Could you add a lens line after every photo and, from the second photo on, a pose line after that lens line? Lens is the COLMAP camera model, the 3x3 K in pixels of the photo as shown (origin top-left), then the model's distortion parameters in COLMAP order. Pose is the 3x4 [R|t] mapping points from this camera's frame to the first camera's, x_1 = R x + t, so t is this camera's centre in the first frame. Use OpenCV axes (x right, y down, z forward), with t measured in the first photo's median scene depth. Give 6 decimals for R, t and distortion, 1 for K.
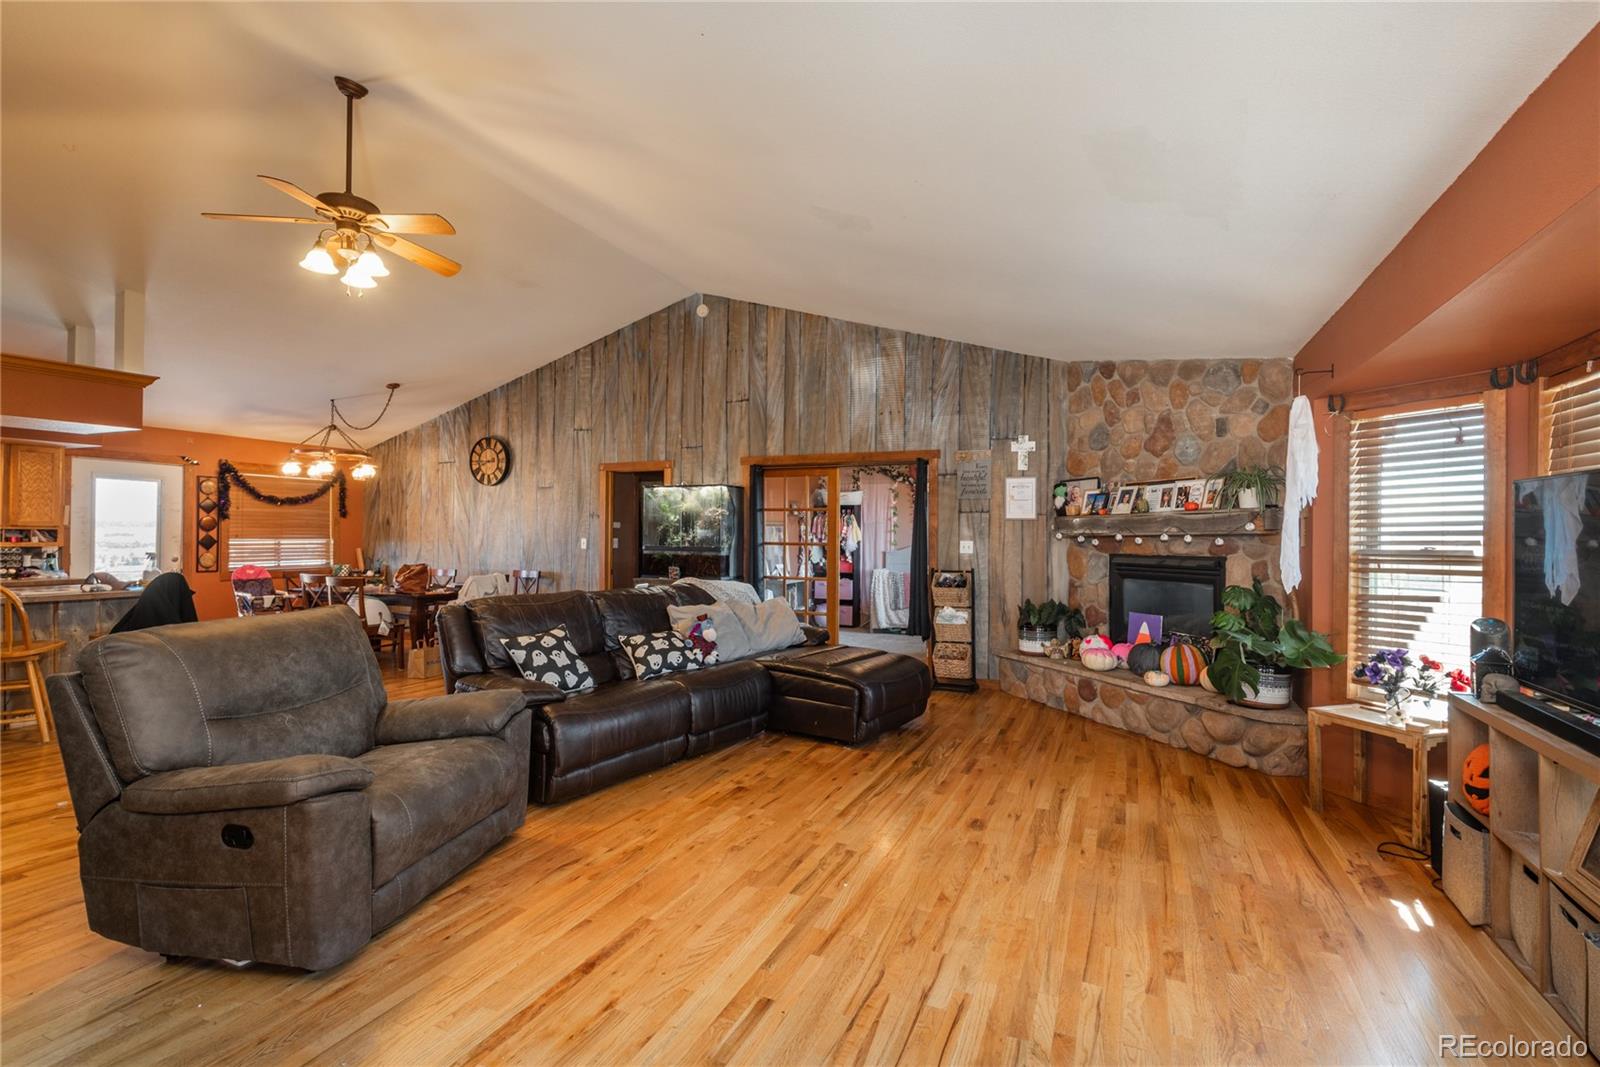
lens RADIAL K [[755.5, 0, 803.7], [0, 755.5, 529.2], [0, 0, 1]] dist [0.017118, -0.000833]
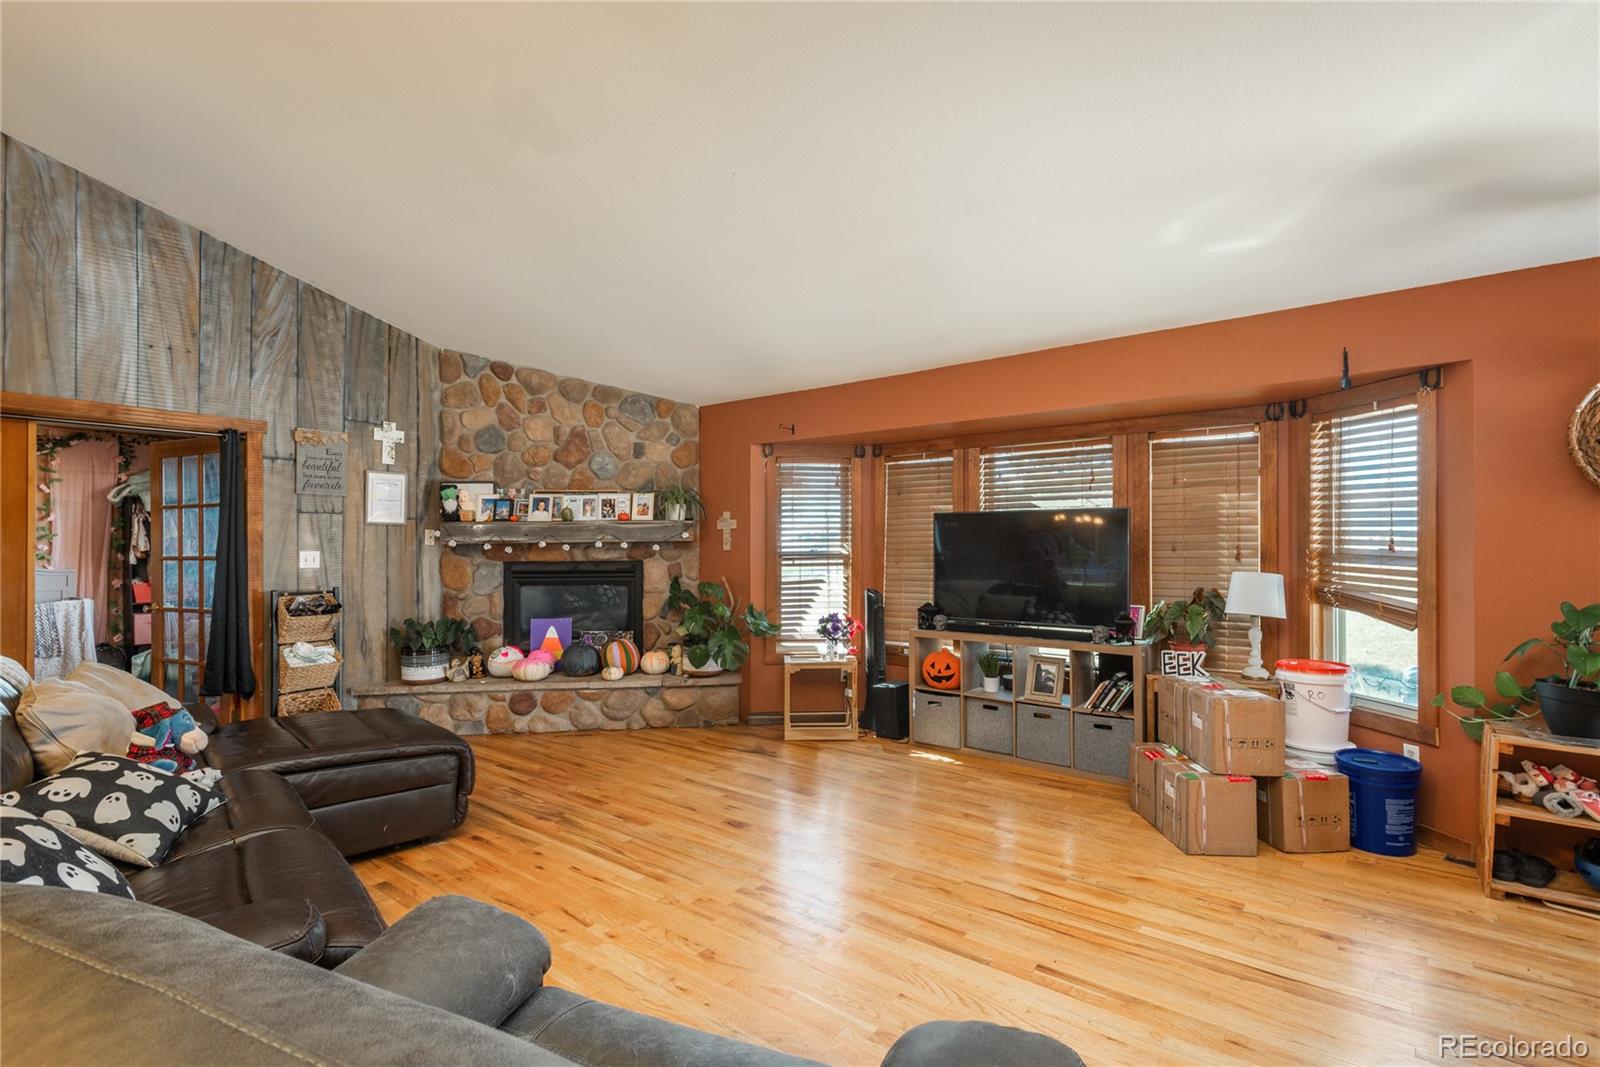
lens RADIAL K [[755.5, 0, 801.2], [0, 755.5, 538.6], [0, 0, 1]] dist [0.017118, -0.000833]
pose [[0.235950, 0.000520, 0.971765, -0.457138], [-0.004895, 0.999988, 0.000654, 0.000399], [-0.971753, -0.004911, 0.235949, 0.410891]]
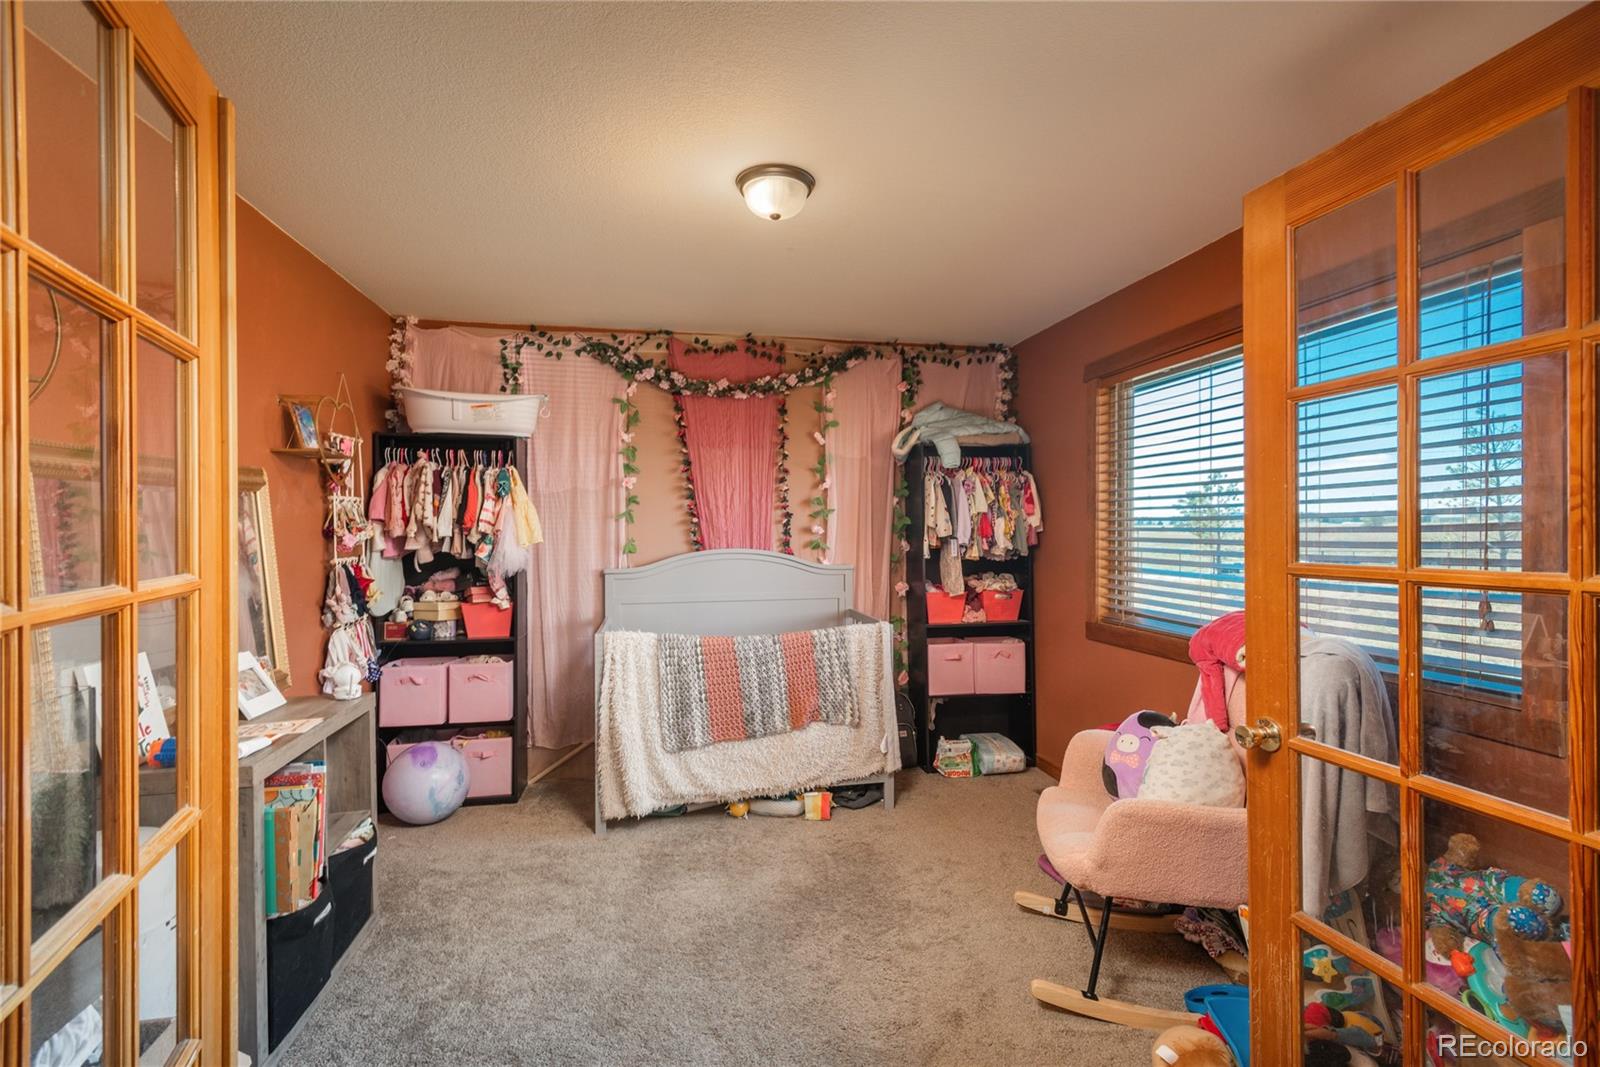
lens RADIAL K [[755.5, 0, 805.7], [0, 755.5, 525.8], [0, 0, 1]] dist [0.017118, -0.000833]
pose [[0.817183, -0.005918, 0.576348, -0.041138], [0.002003, 0.999970, 0.007428, 0.010533], [-0.576374, -0.004915, 0.817171, 1.189978]]
